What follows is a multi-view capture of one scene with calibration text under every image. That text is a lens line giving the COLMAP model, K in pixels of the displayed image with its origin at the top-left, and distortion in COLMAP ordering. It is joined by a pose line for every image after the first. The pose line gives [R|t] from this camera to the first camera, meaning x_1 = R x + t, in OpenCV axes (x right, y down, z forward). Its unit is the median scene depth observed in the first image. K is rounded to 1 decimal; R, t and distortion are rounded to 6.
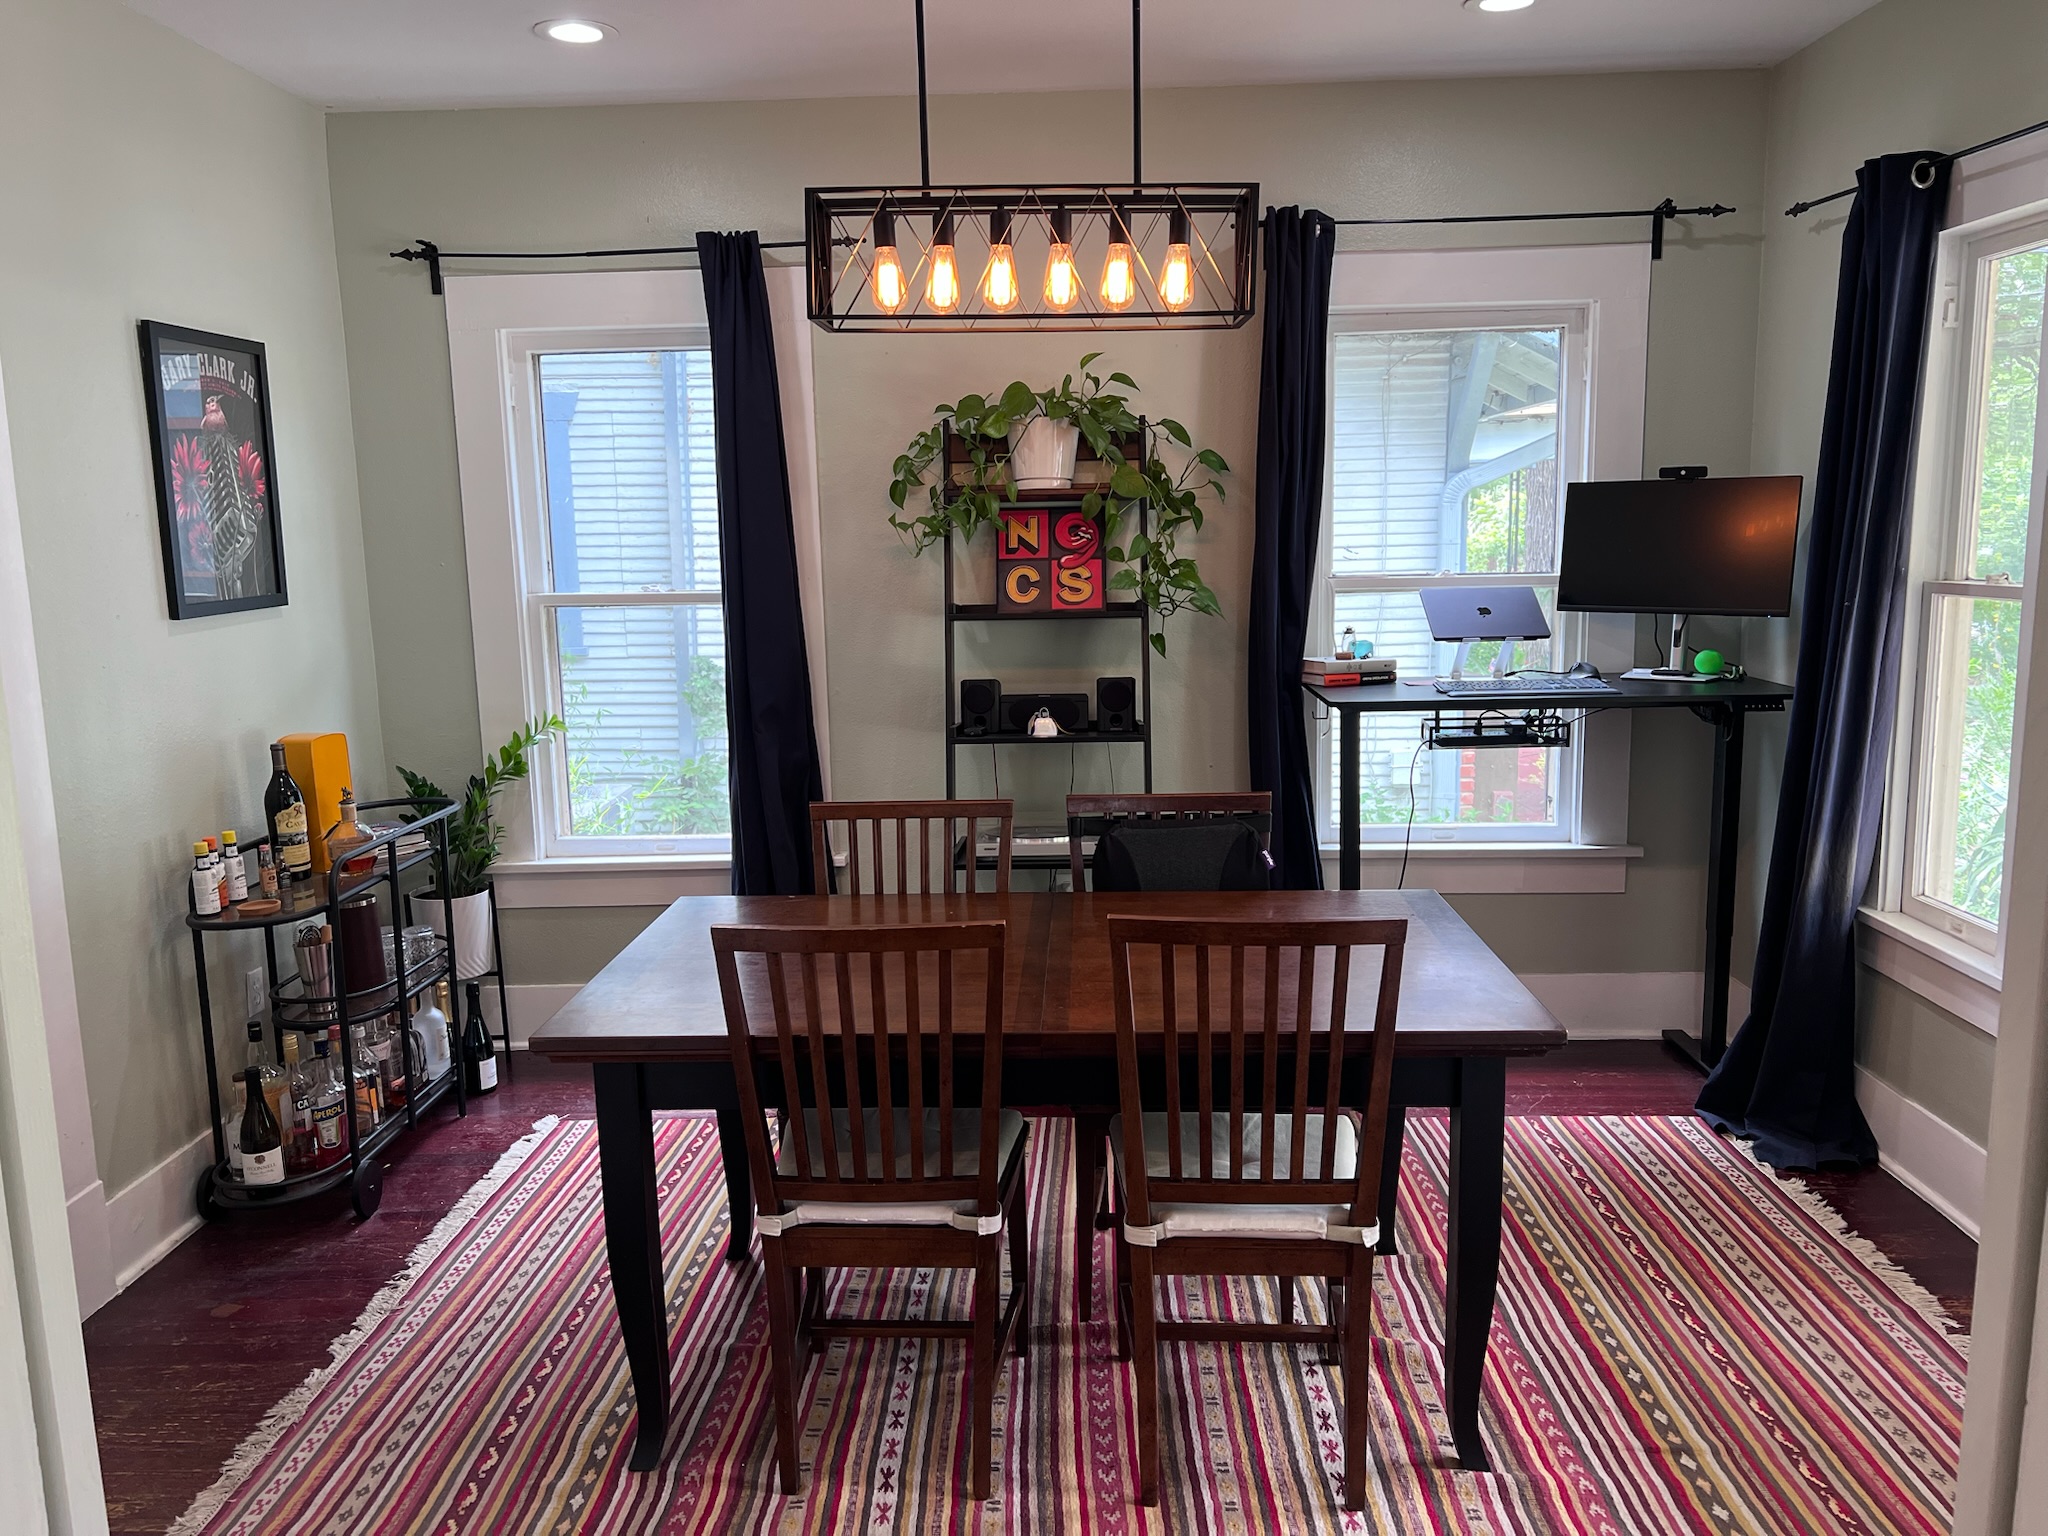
lens RADIAL K [[1522.4, 0, 1032.4], [0, 1522.4, 771.2], [0, 0, 1]] dist [0.059482, -0.066700]
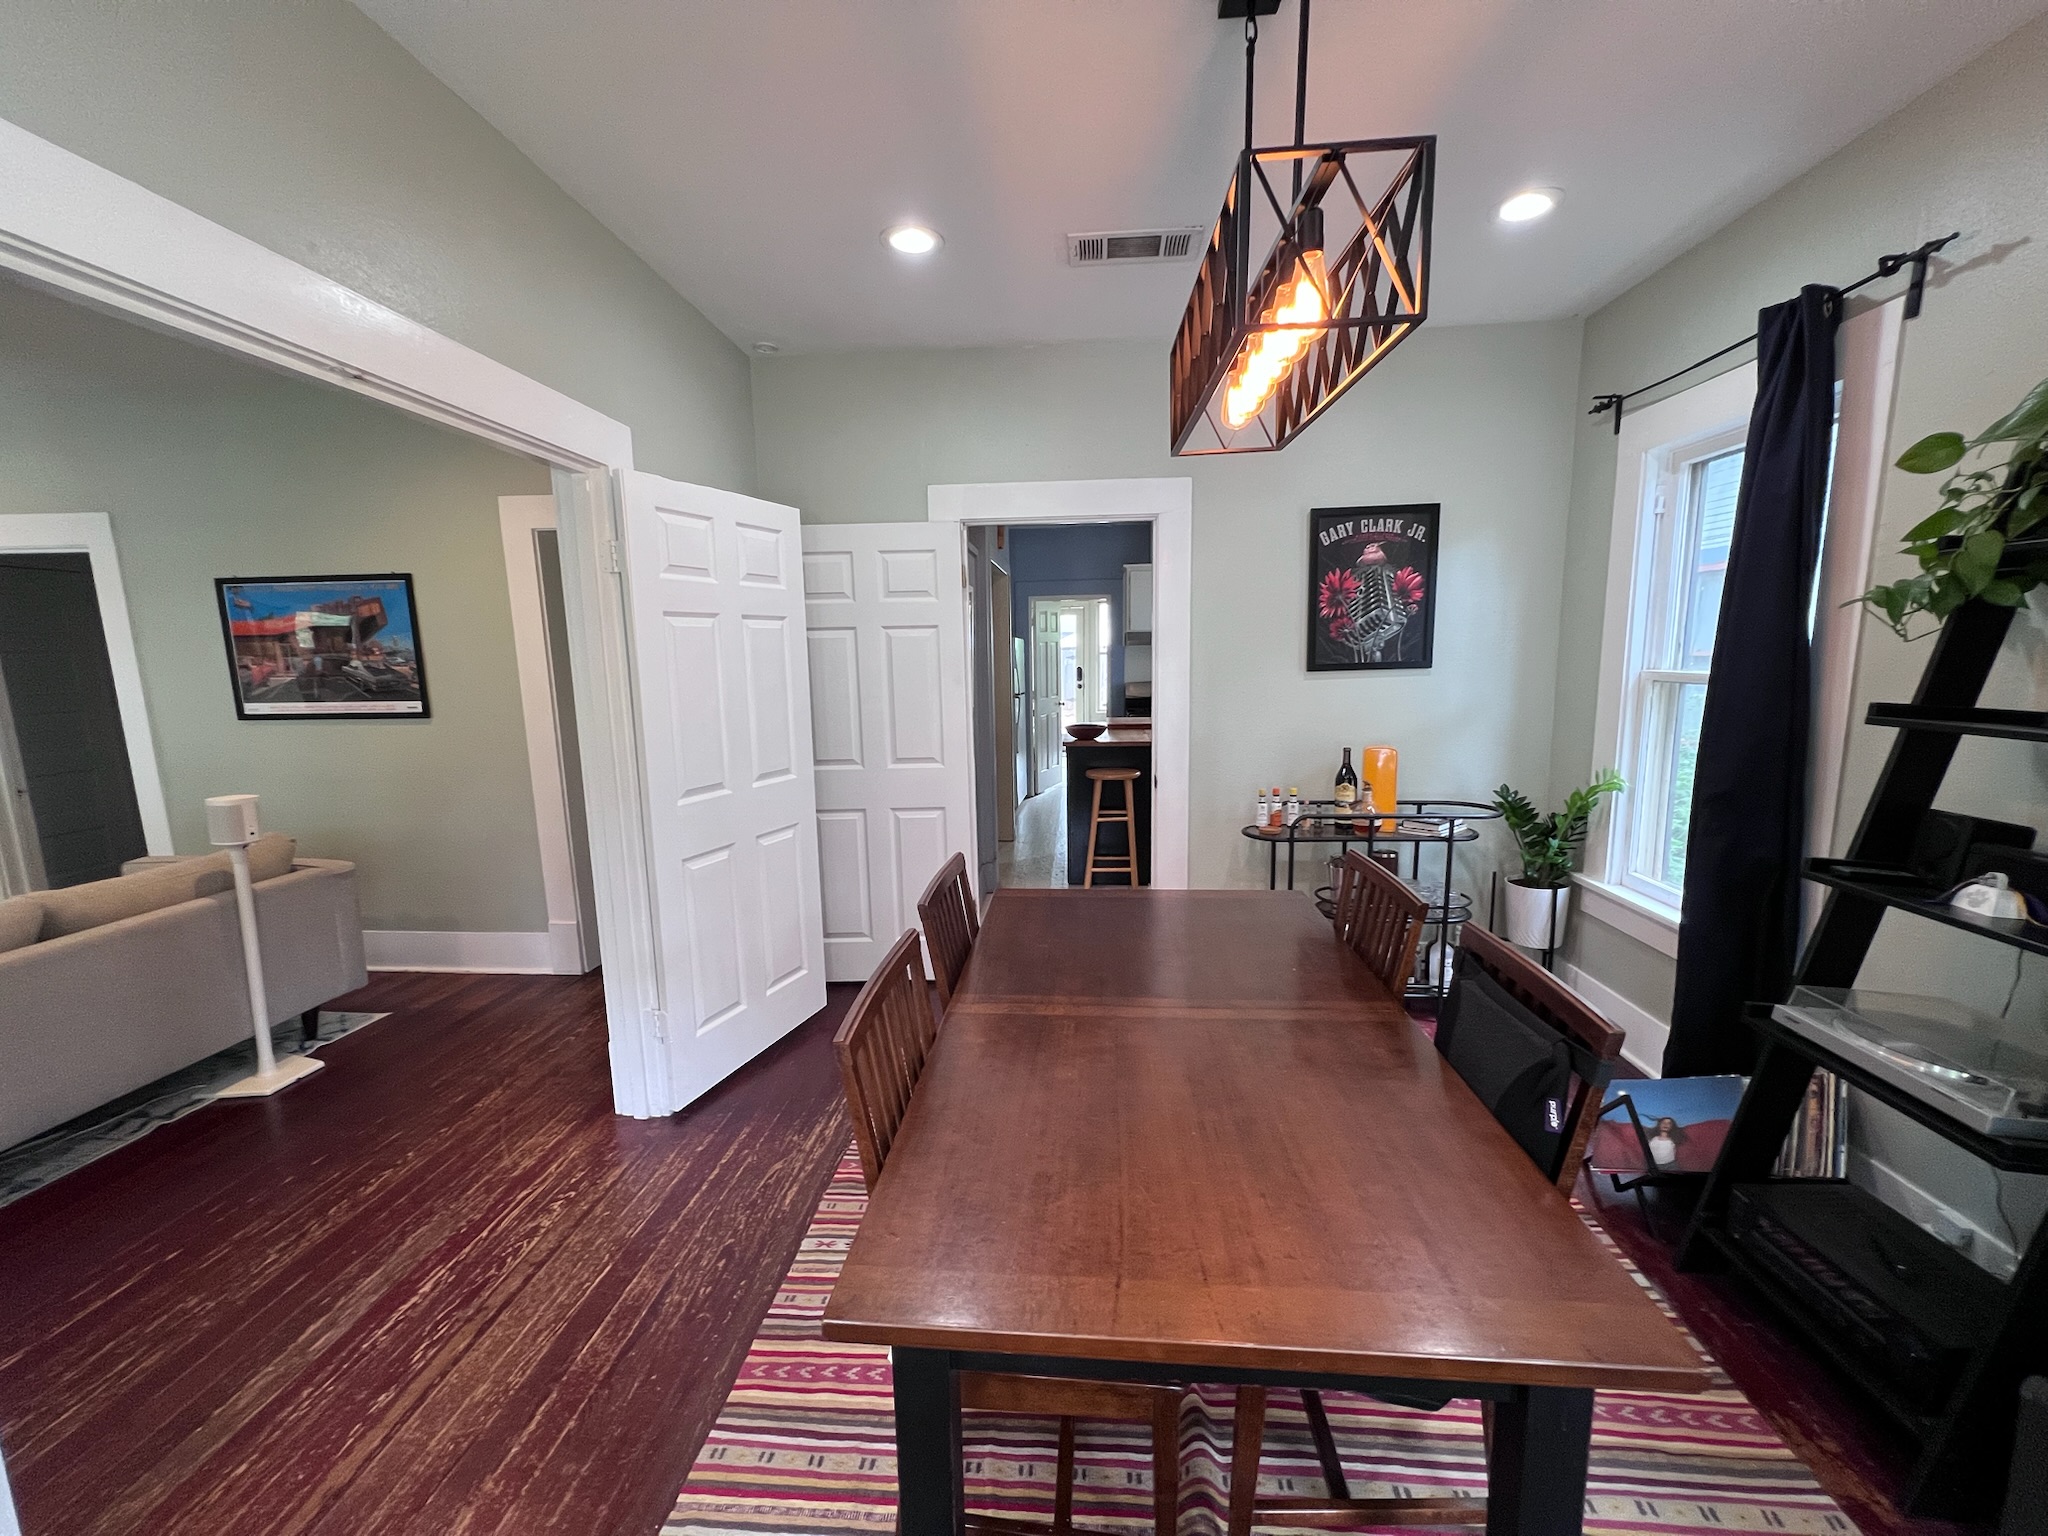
lens RADIAL K [[825.3, 0, 1022.7], [0, 825.3, 774.1], [0, 0, 1]] dist [-0.000597, -0.000367]
pose [[-0.049483, 0.169660, -0.984260, 0.364751], [-0.141916, 0.974274, 0.175074, -0.084679], [0.988641, 0.148345, -0.024132, 0.575572]]
